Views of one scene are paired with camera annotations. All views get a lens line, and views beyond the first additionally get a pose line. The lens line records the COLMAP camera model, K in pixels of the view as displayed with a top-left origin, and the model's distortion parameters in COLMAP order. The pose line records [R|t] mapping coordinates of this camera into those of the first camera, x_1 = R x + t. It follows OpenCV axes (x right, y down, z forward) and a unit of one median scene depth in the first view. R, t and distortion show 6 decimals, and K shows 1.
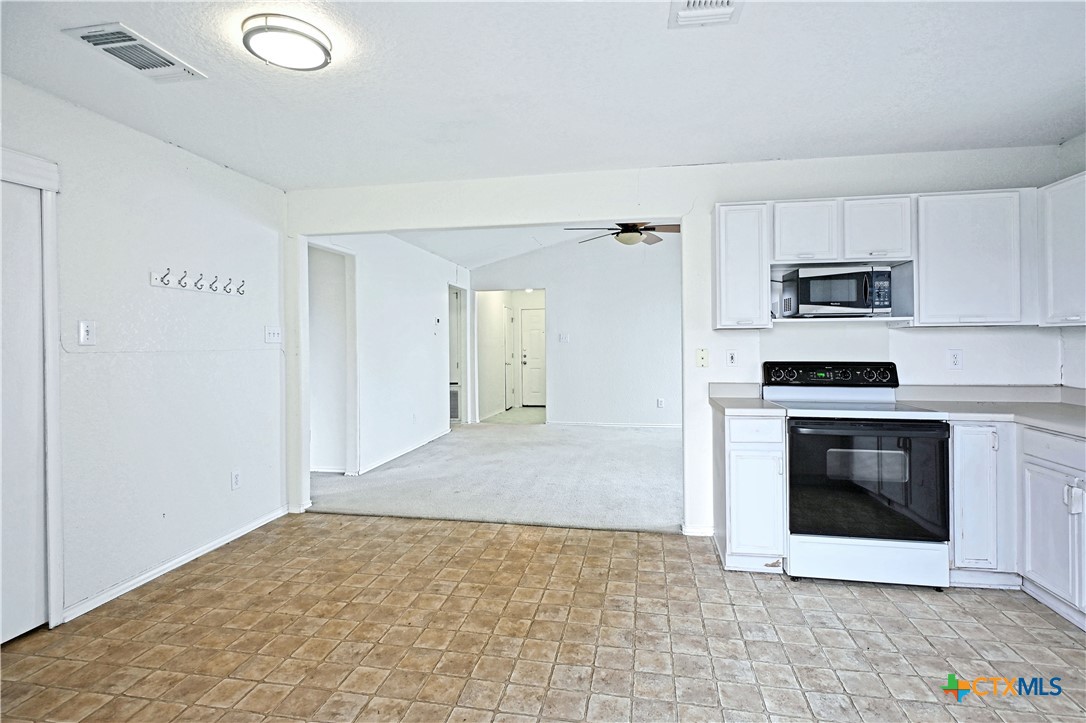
lens RADIAL K [[540.2, 0, 544.6], [0, 540.2, 345.0], [0, 0, 1]] dist [0.003547, 0.000659]
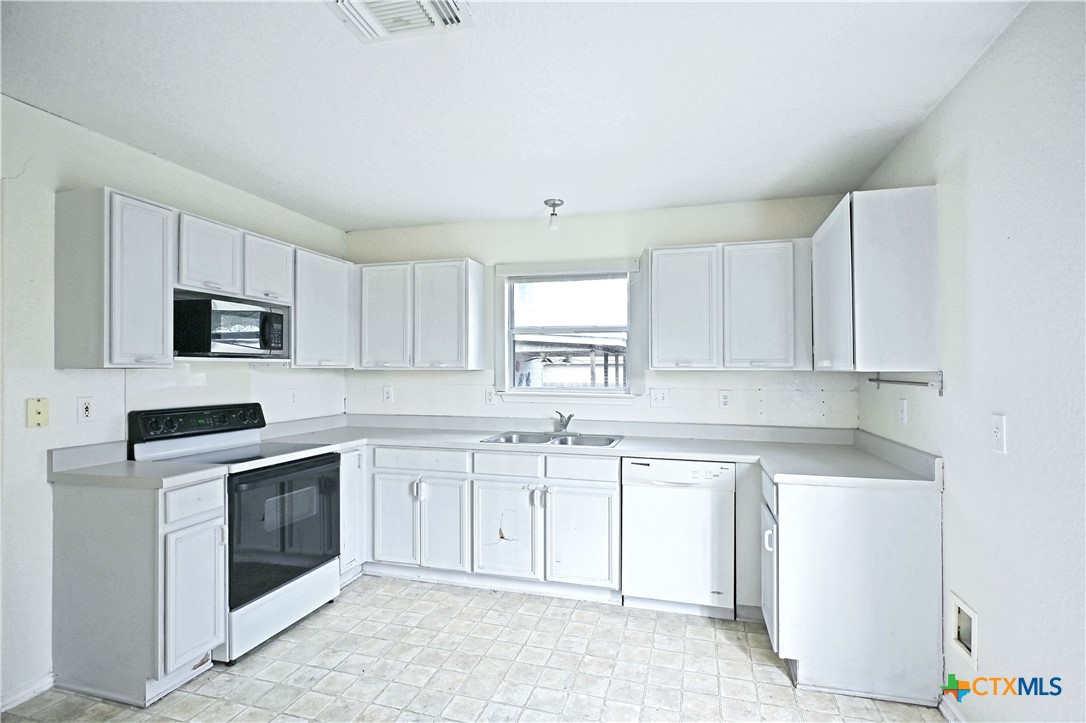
lens RADIAL K [[542.0, 0, 547.0], [0, 542.0, 368.1], [0, 0, 1]] dist [0.000583, 0.001386]
pose [[0.083931, 0.006395, 0.996451, -0.342947], [0.000402, 0.999979, -0.006452, -0.027869], [-0.996472, 0.000942, 0.083926, 0.411943]]
